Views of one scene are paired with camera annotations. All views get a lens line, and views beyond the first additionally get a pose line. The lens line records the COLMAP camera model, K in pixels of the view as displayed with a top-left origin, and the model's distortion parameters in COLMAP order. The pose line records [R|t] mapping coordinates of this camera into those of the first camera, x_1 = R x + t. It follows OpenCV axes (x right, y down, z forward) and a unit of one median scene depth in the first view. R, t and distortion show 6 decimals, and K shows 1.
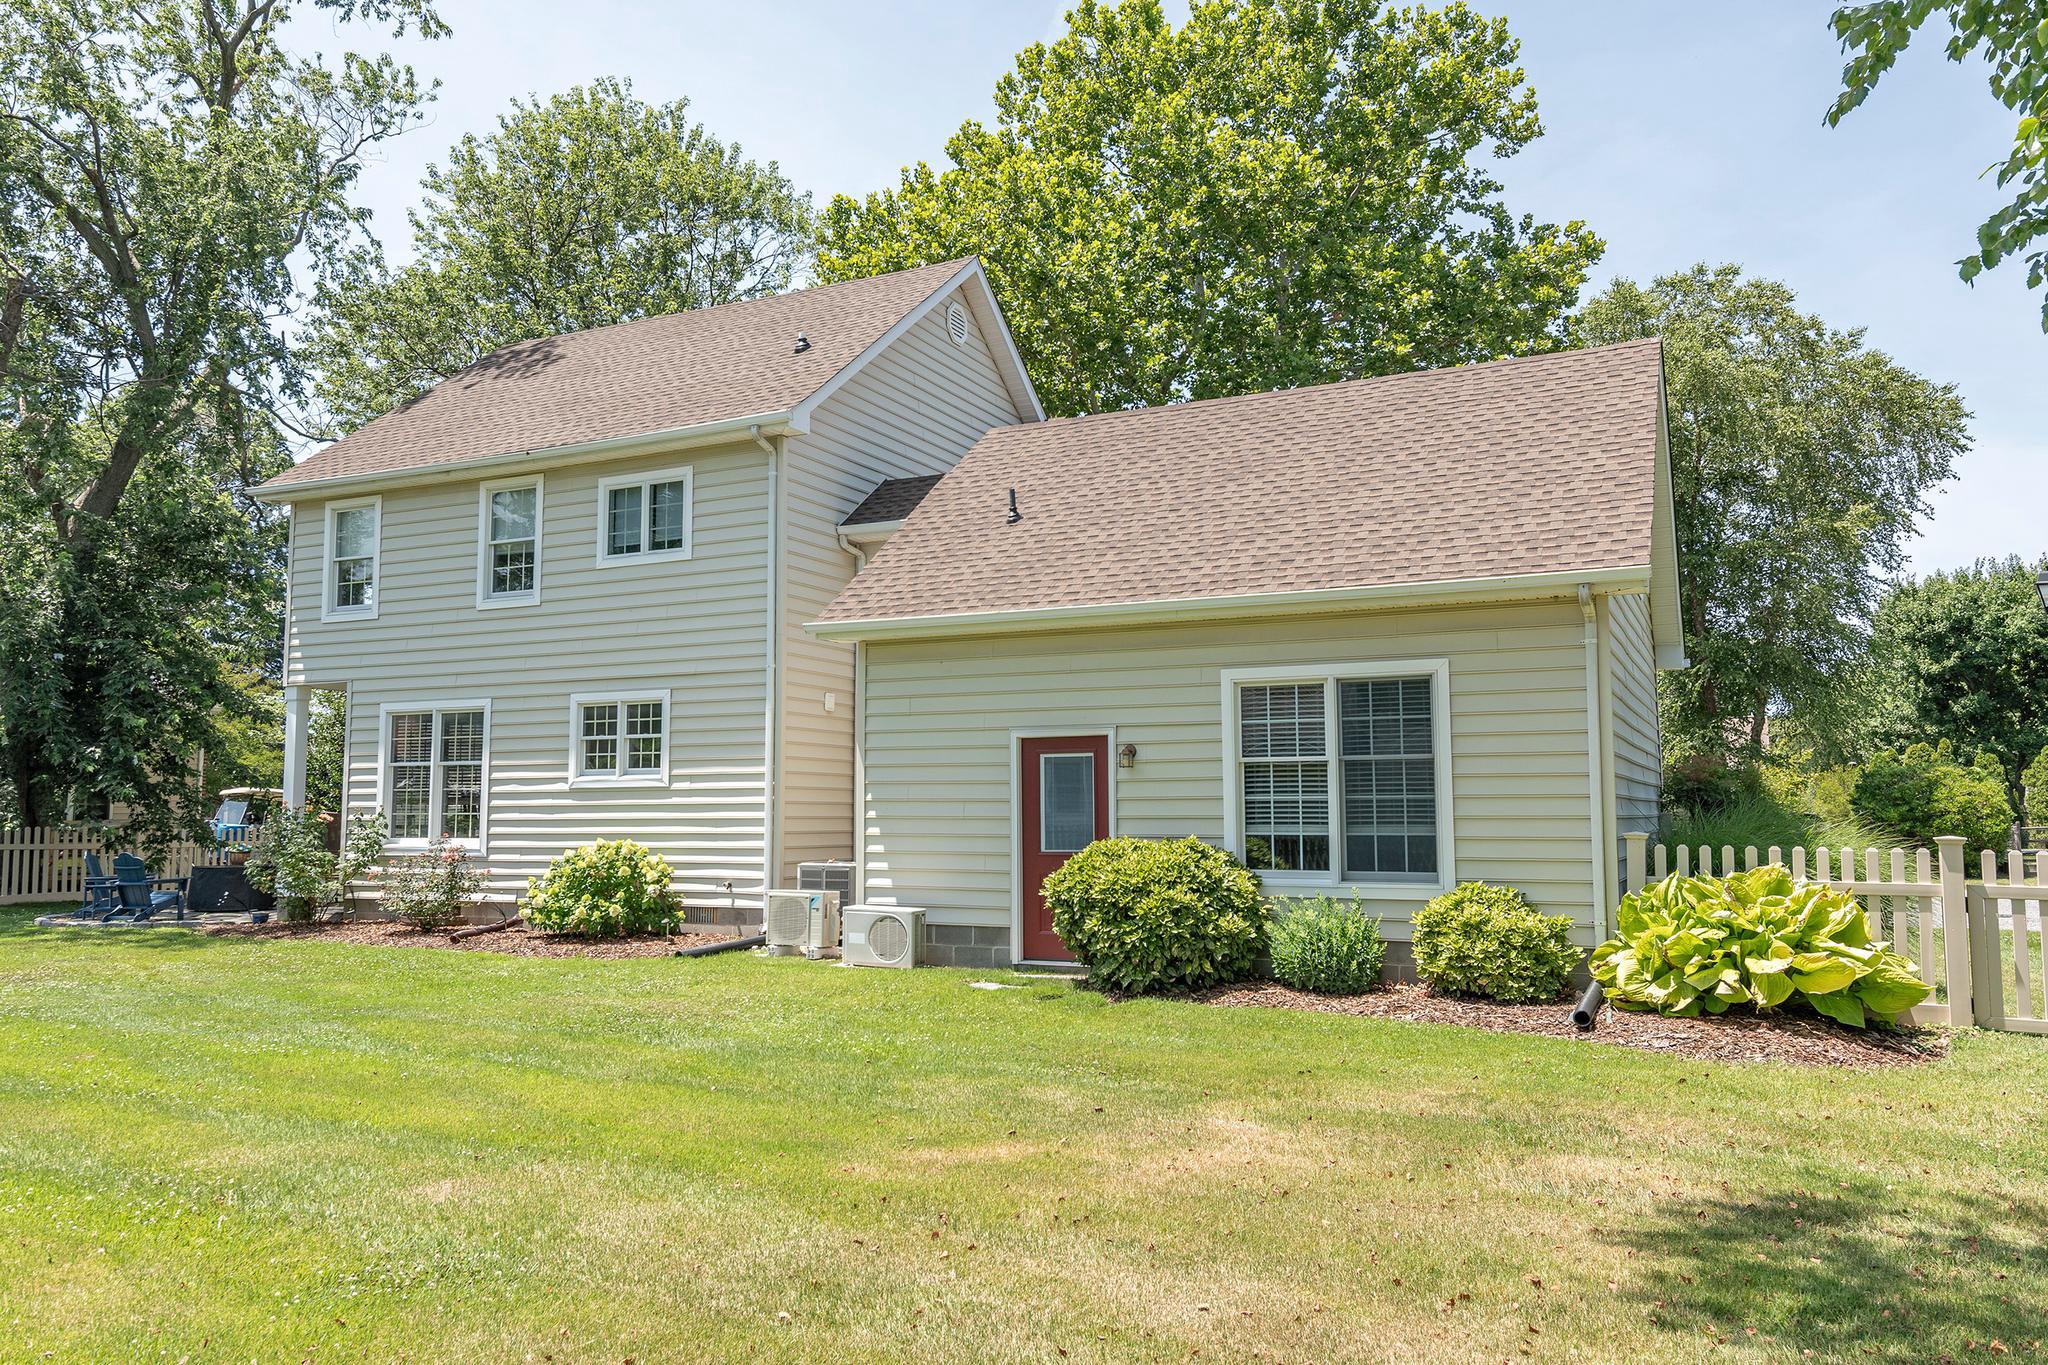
lens RADIAL K [[1556.5, 0, 1023.6], [0, 1556.5, 688.1], [0, 0, 1]] dist [0.006242, 0.000936]
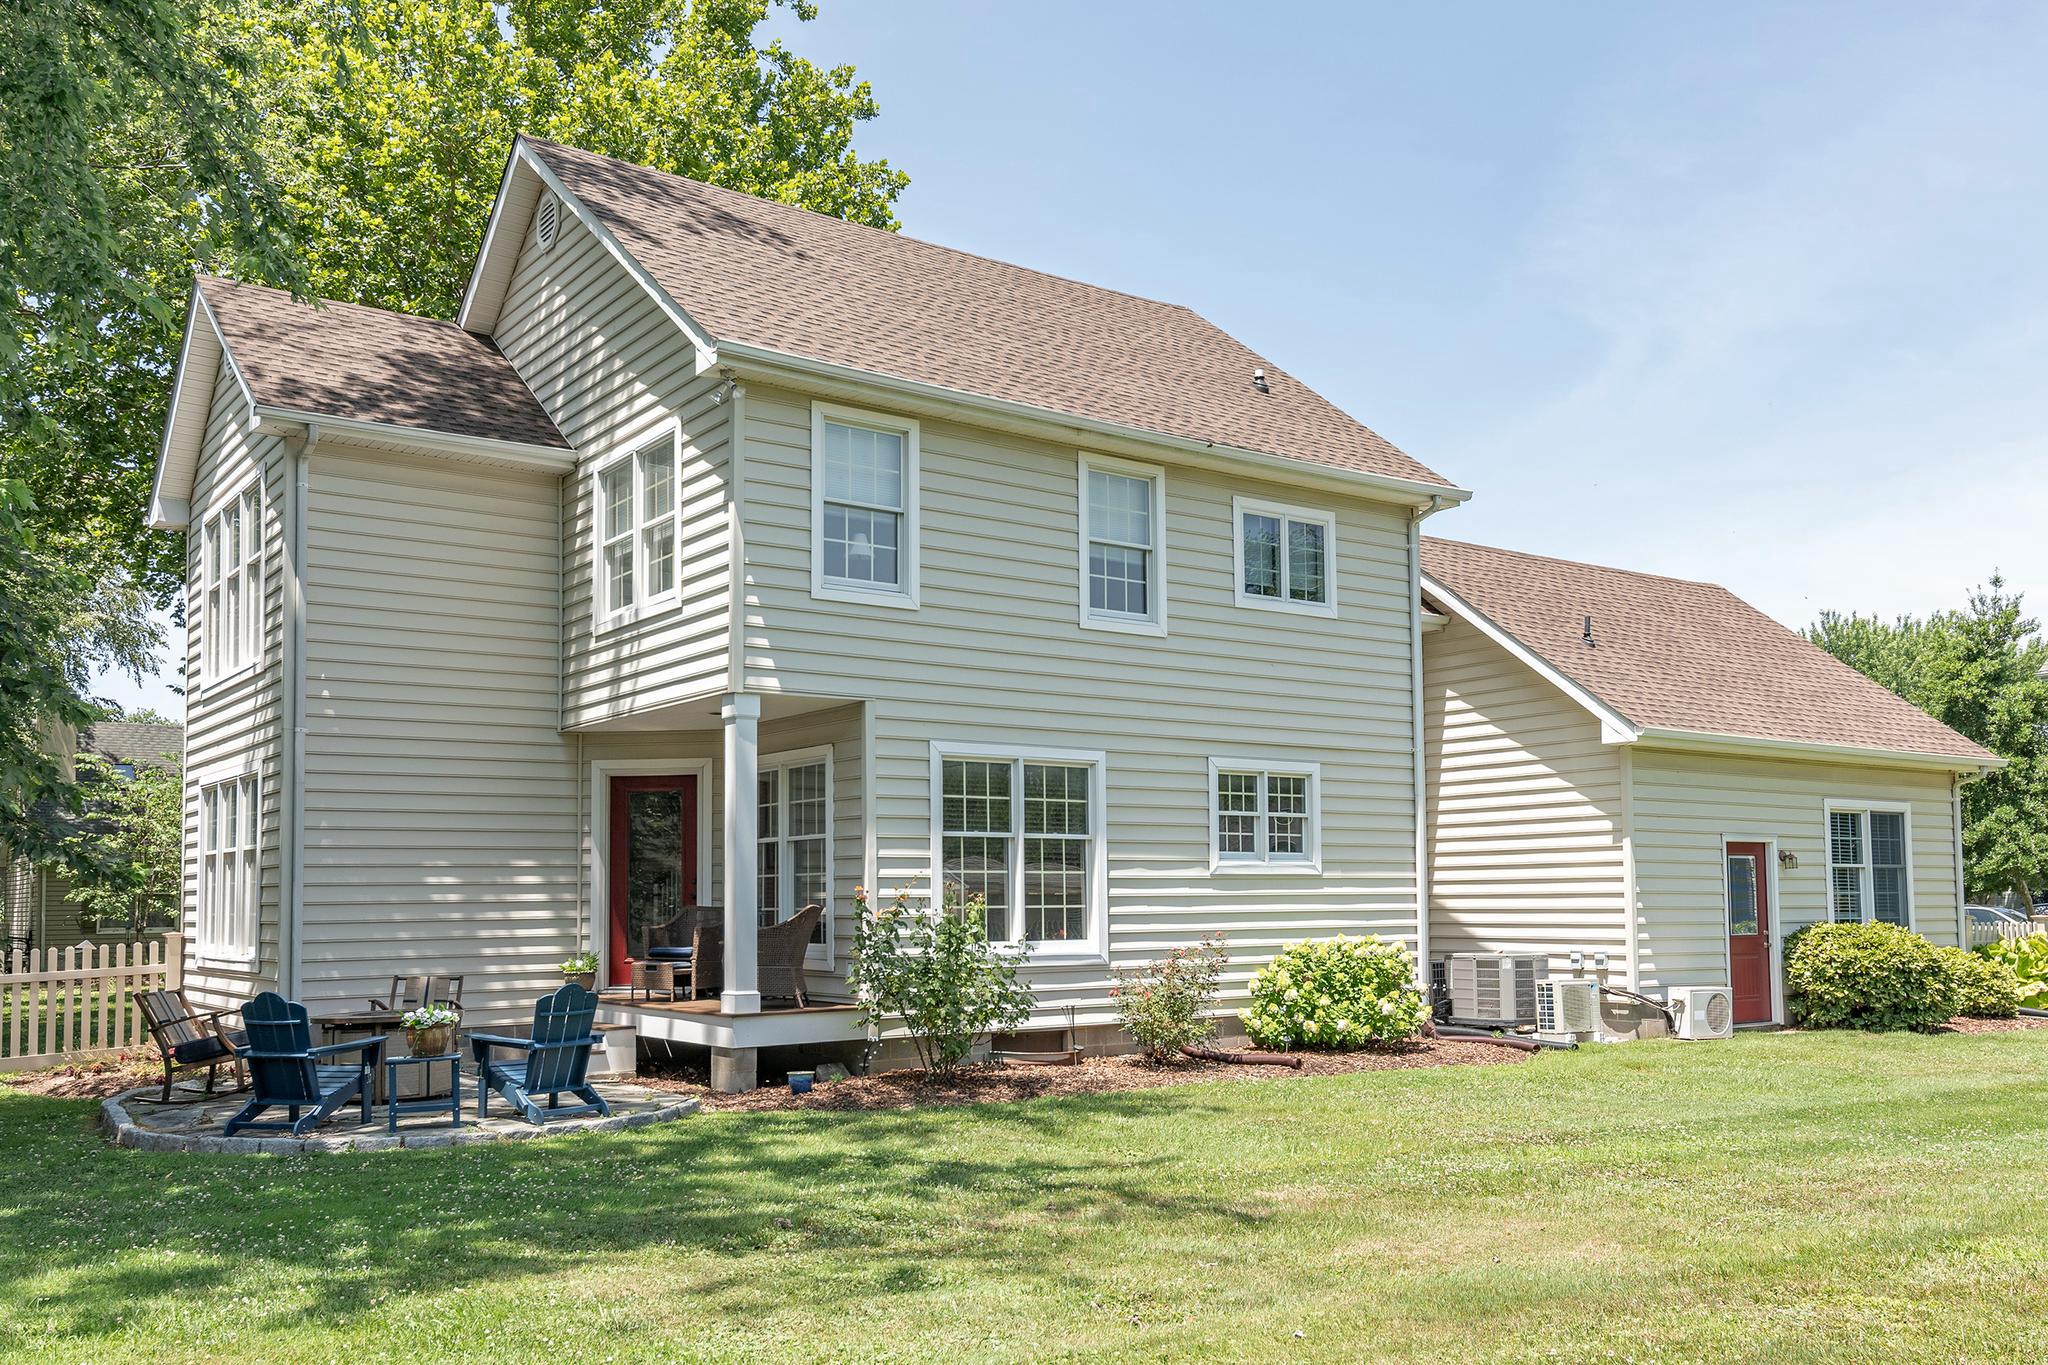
lens RADIAL K [[1695.6, 0, 1046.2], [0, 1695.6, 824.2], [0, 0, 1]] dist [0.026869, 0.007747]
pose [[0.459366, 0.036358, 0.887503, -1.139648], [-0.072033, 0.997396, -0.003576, 0.049067], [-0.885322, -0.062287, 0.460789, 0.690364]]
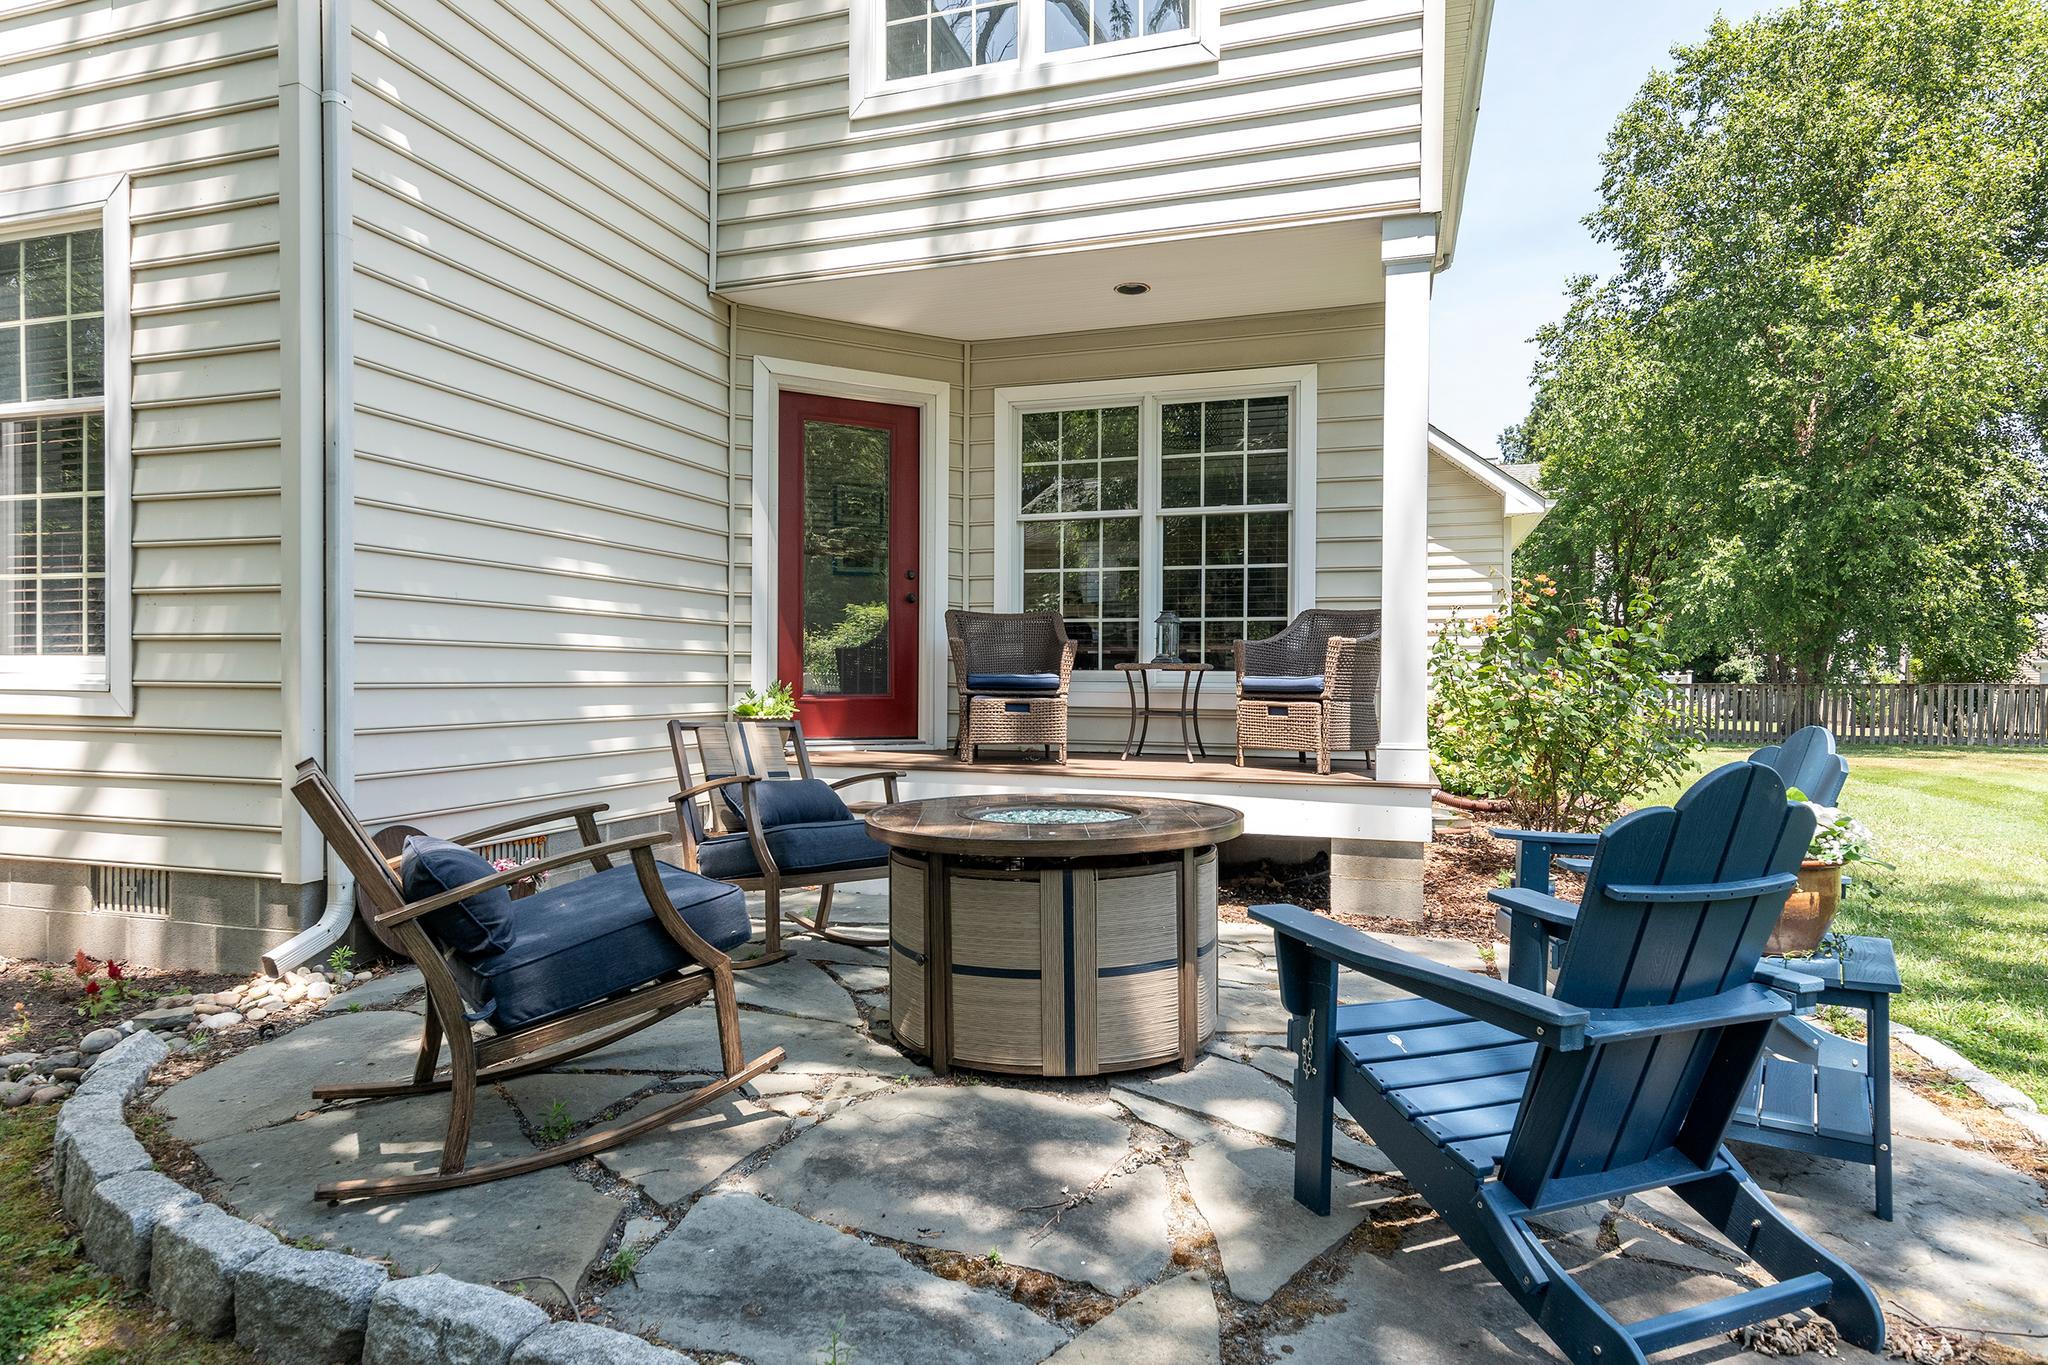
lens RADIAL K [[1138.1, 0, 1018.2], [0, 1138.1, 701.8], [0, 0, 1]] dist [0.012829, -0.001076]
pose [[-0.142776, -0.023633, 0.989473, -0.812048], [-0.099410, 0.995002, 0.009420, 0.125727], [-0.984750, -0.097019, -0.144412, 1.287599]]
